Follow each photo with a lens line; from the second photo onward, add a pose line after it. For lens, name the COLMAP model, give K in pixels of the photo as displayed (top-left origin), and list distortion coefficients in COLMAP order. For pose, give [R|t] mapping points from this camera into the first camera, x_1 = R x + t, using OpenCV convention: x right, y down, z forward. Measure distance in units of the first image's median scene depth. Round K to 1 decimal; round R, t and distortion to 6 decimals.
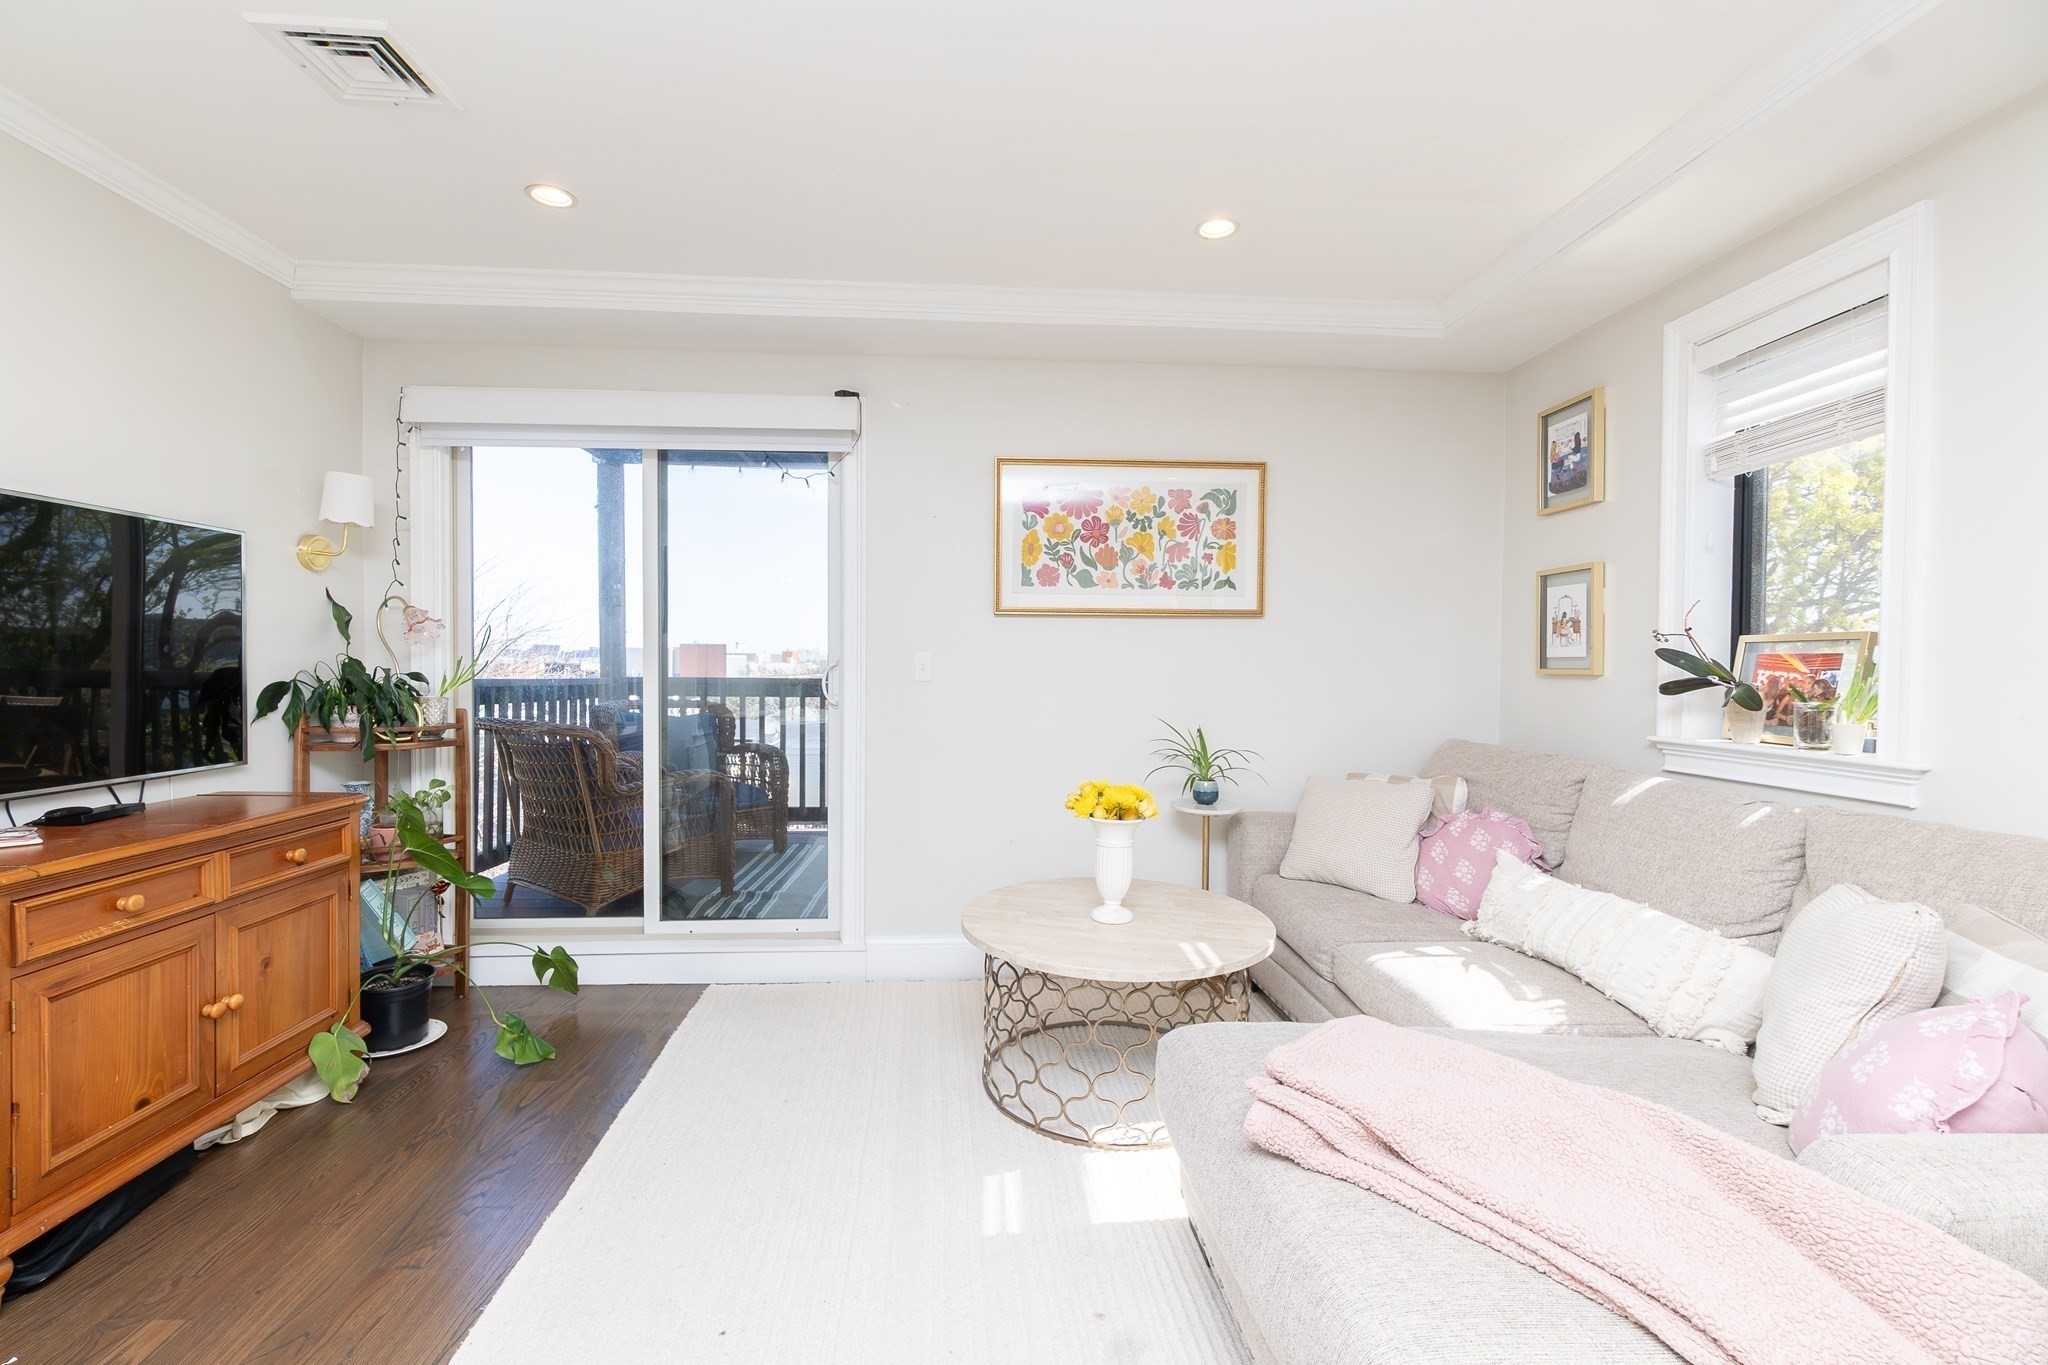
lens RADIAL K [[883.6, 0, 1021.1], [0, 883.6, 678.8], [0, 0, 1]] dist [-0.000540, 0.001108]
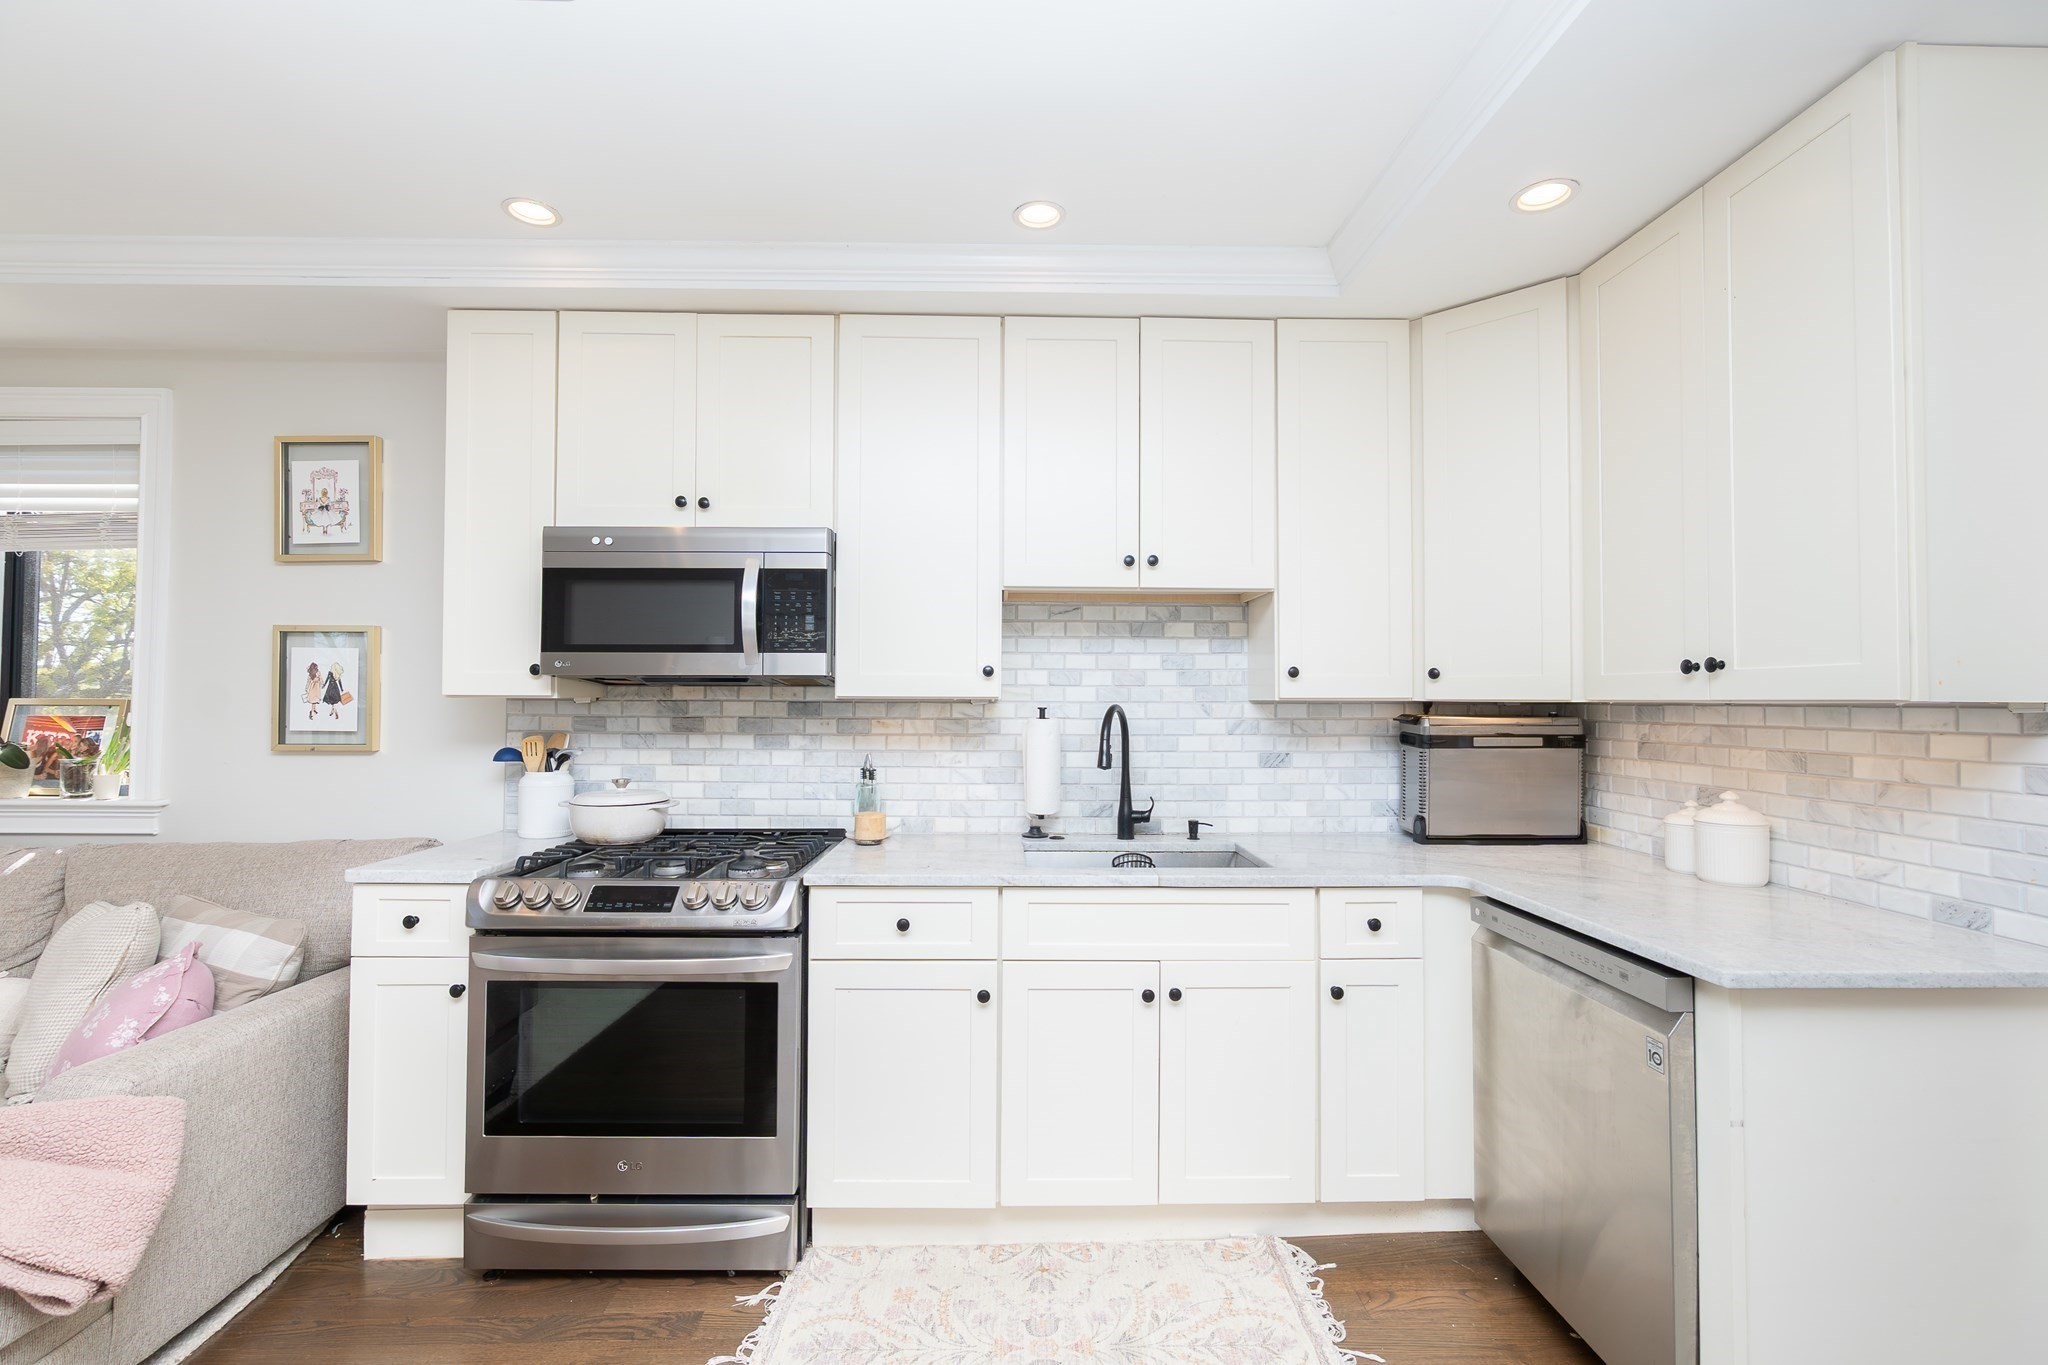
lens RADIAL K [[888.2, 0, 1015.3], [0, 888.2, 677.6], [0, 0, 1]] dist [-0.005565, 0.000900]
pose [[0.054208, 0.019609, 0.998337, -0.181610], [0.013507, 0.999701, -0.020370, -0.032221], [-0.998438, 0.014589, 0.053927, -0.261817]]
